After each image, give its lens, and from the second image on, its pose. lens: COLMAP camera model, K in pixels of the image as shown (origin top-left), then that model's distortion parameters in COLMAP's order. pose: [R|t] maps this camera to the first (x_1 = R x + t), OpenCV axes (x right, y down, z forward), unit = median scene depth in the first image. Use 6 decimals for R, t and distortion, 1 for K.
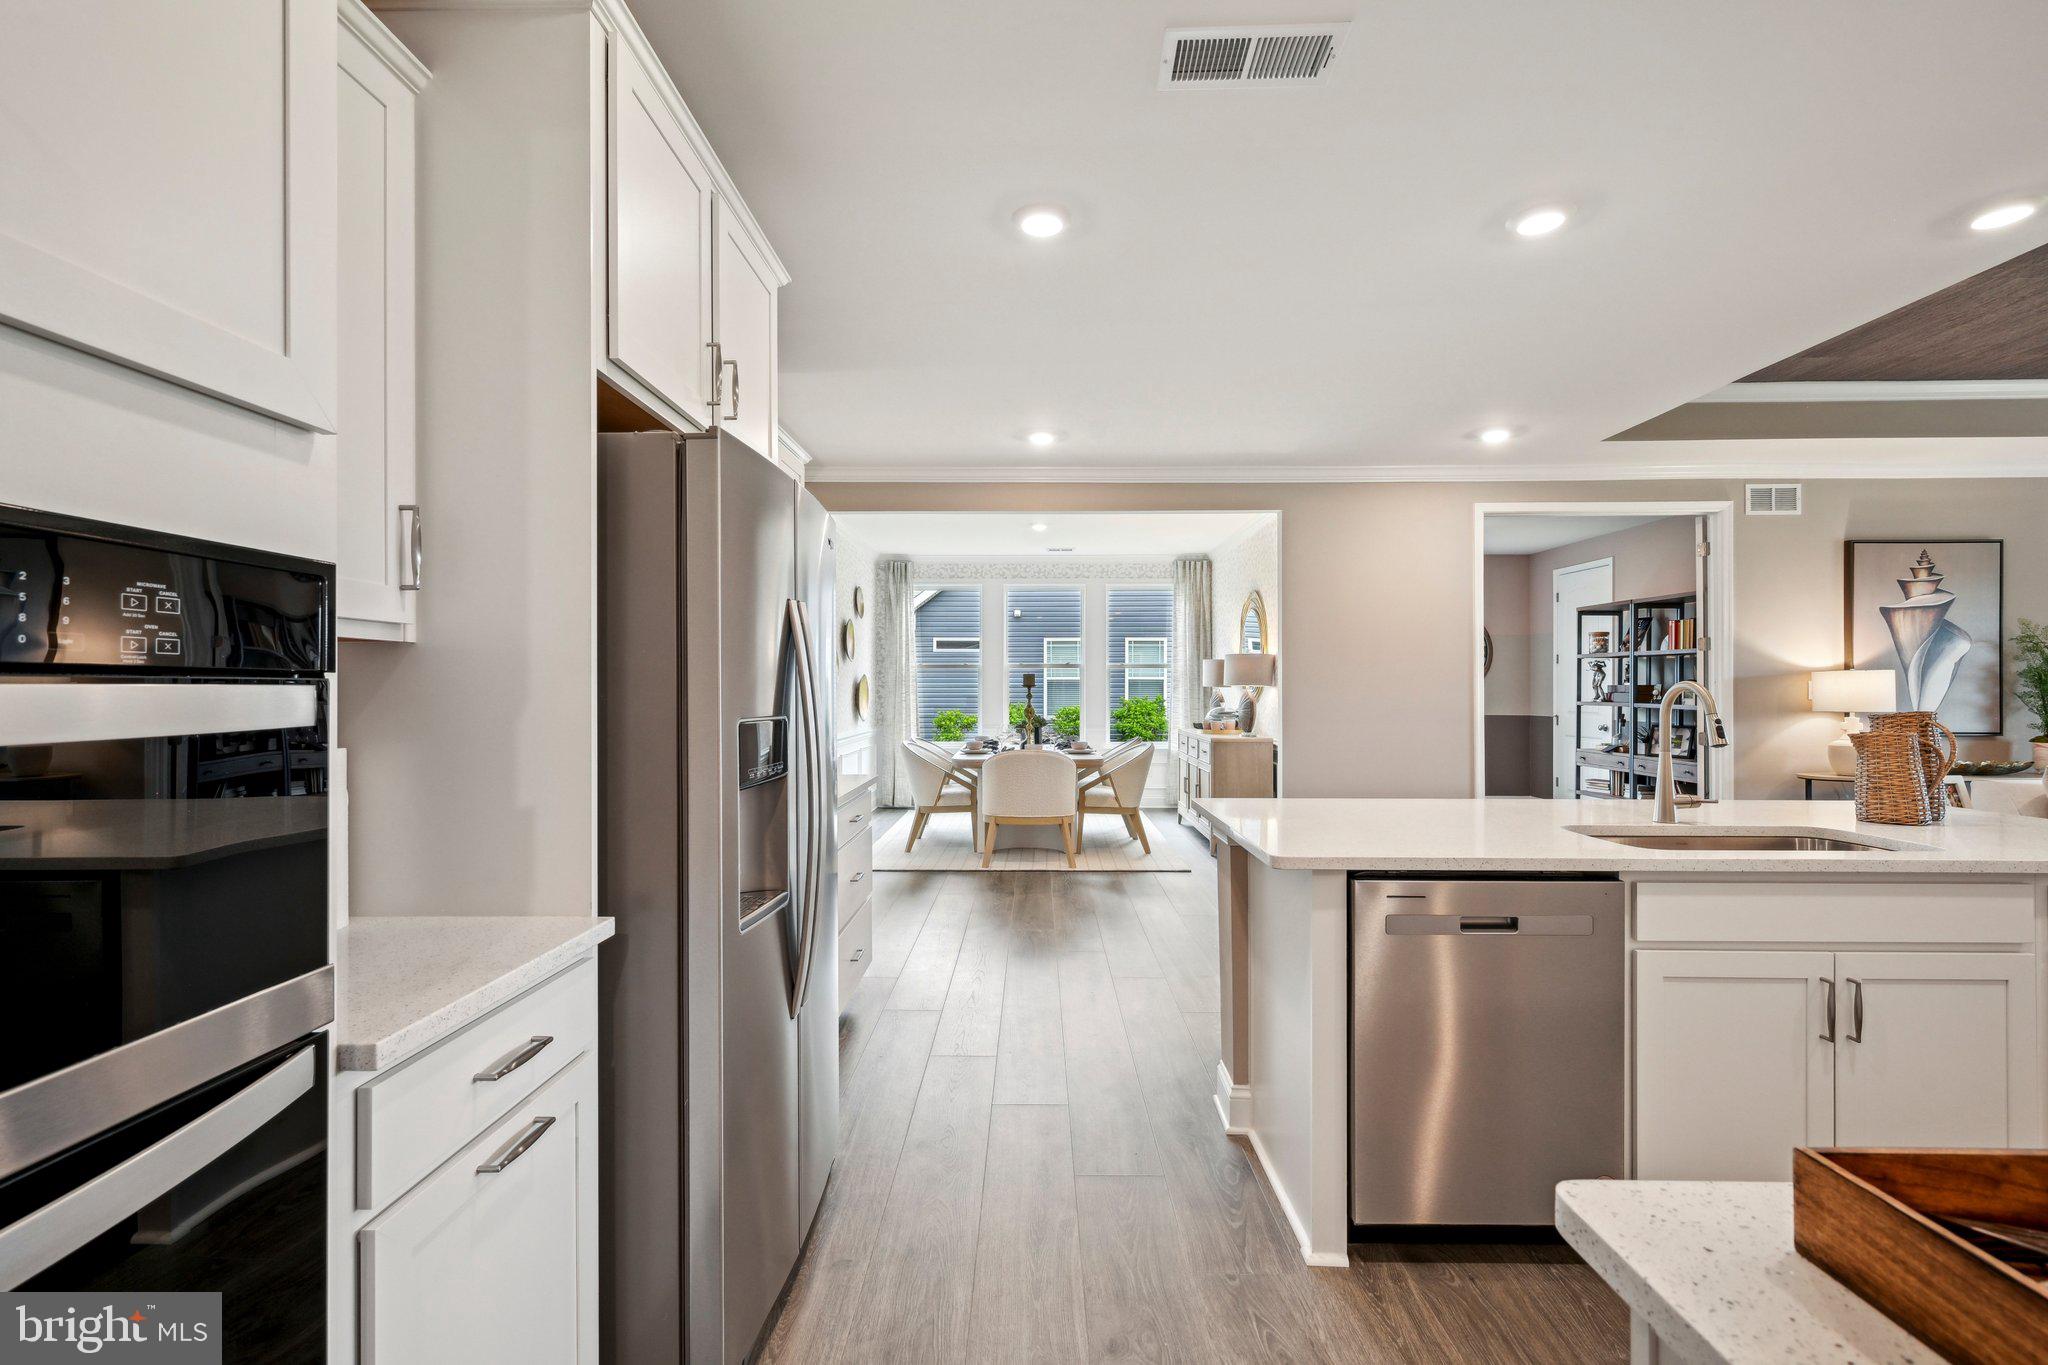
lens RADIAL K [[901.9, 0, 1016.9], [0, 901.9, 684.0], [0, 0, 1]] dist [-0.002663, 0.000385]
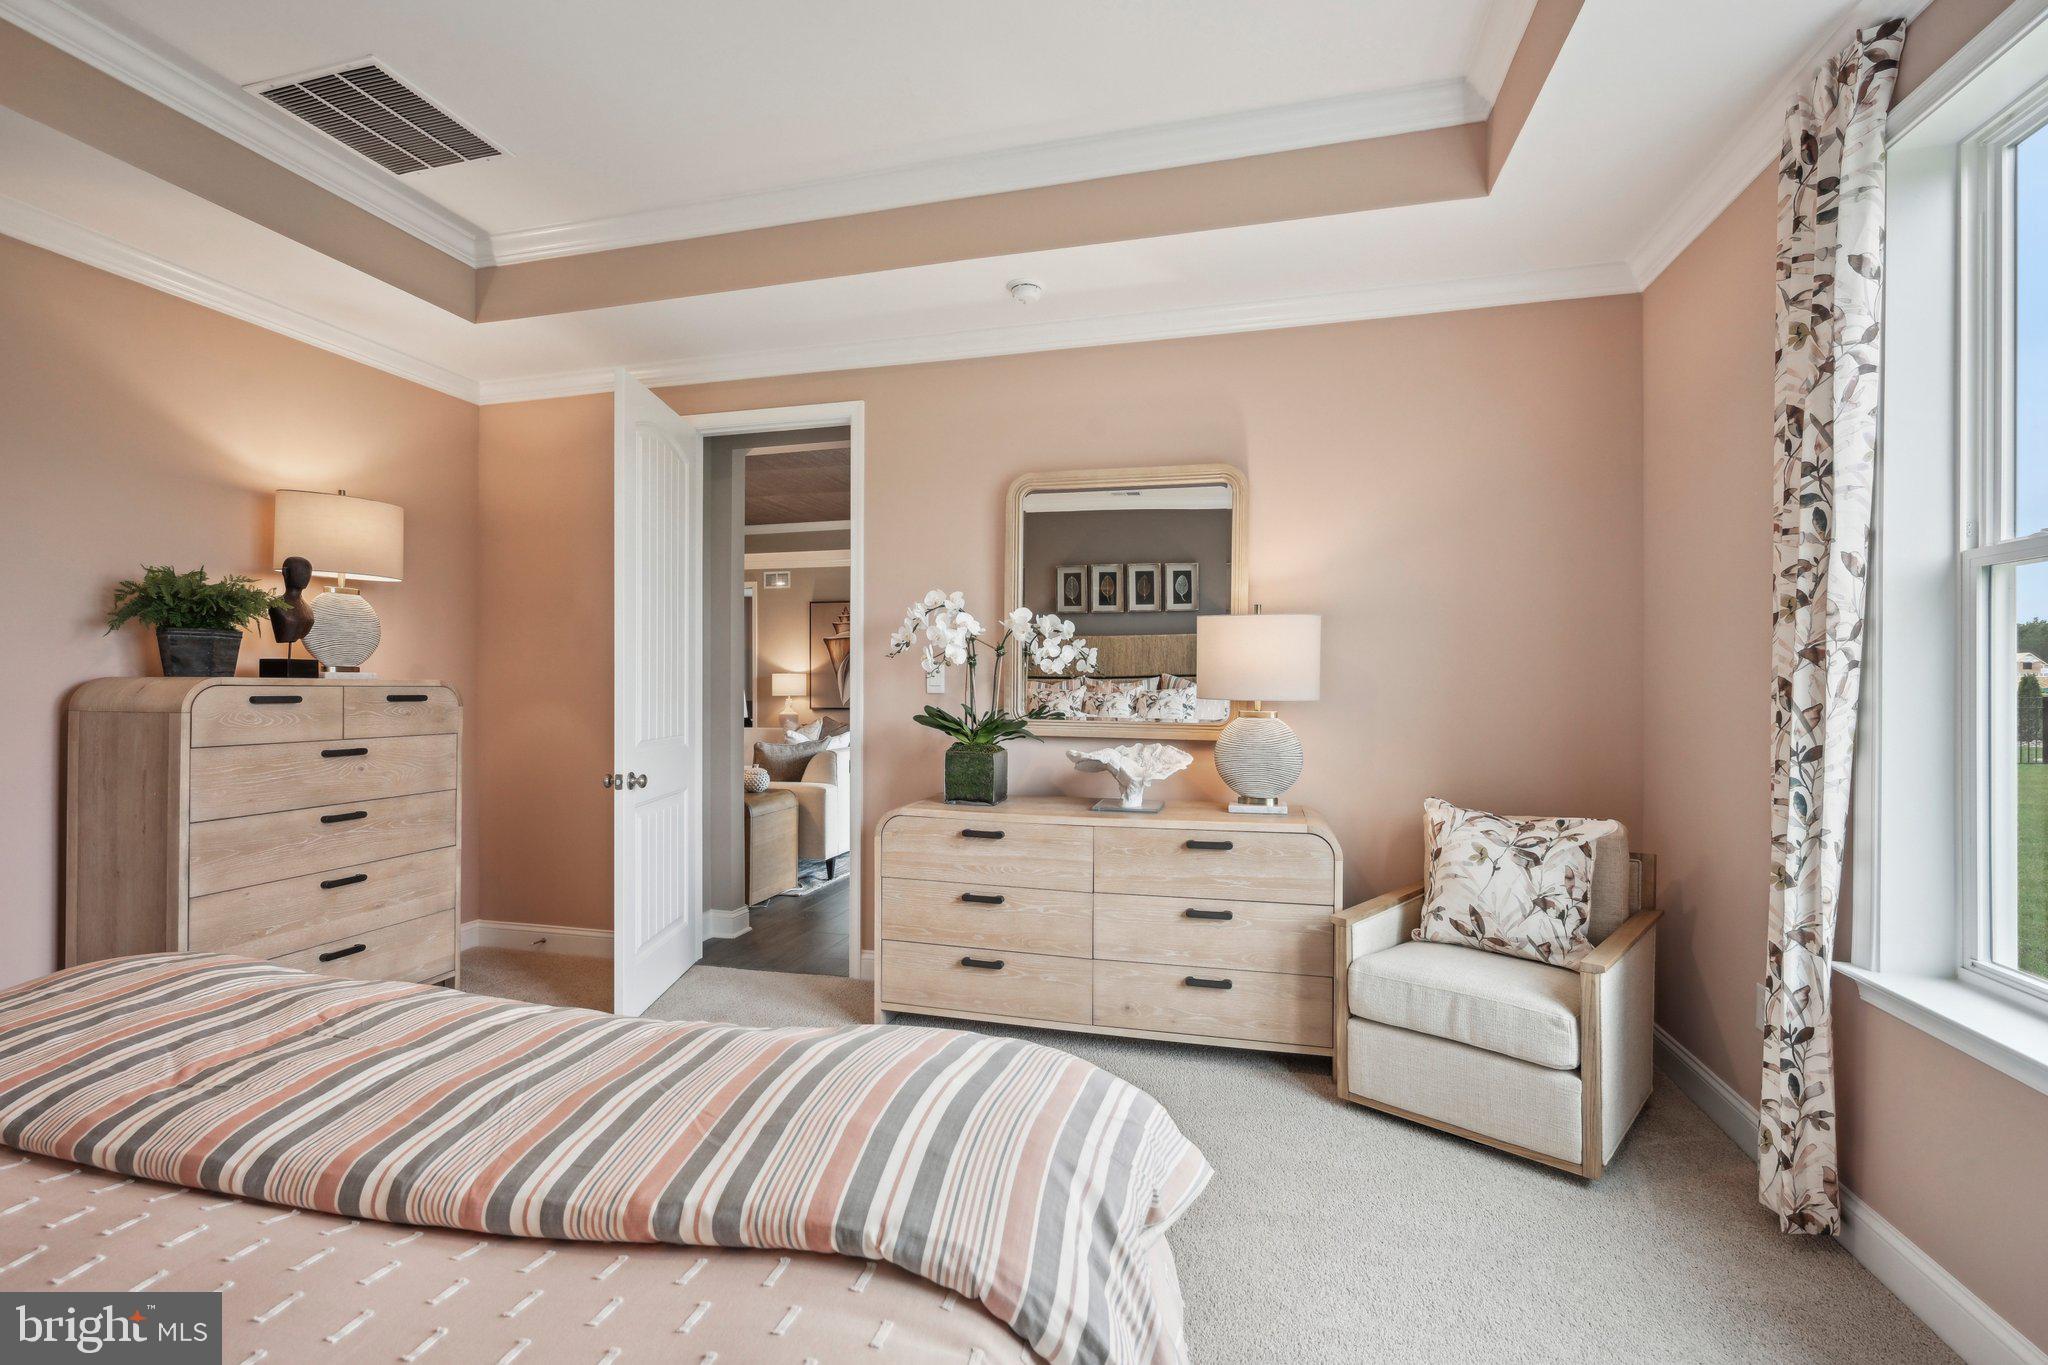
lens RADIAL K [[901.9, 0, 1027.6], [0, 901.9, 686.3], [0, 0, 1]] dist [-0.002663, 0.000385]
pose [[0.974351, -0.000095, -0.225033, 1.767659], [0.001747, 0.999973, 0.007144, -0.001600], [0.225026, -0.007354, 0.974325, -0.675280]]
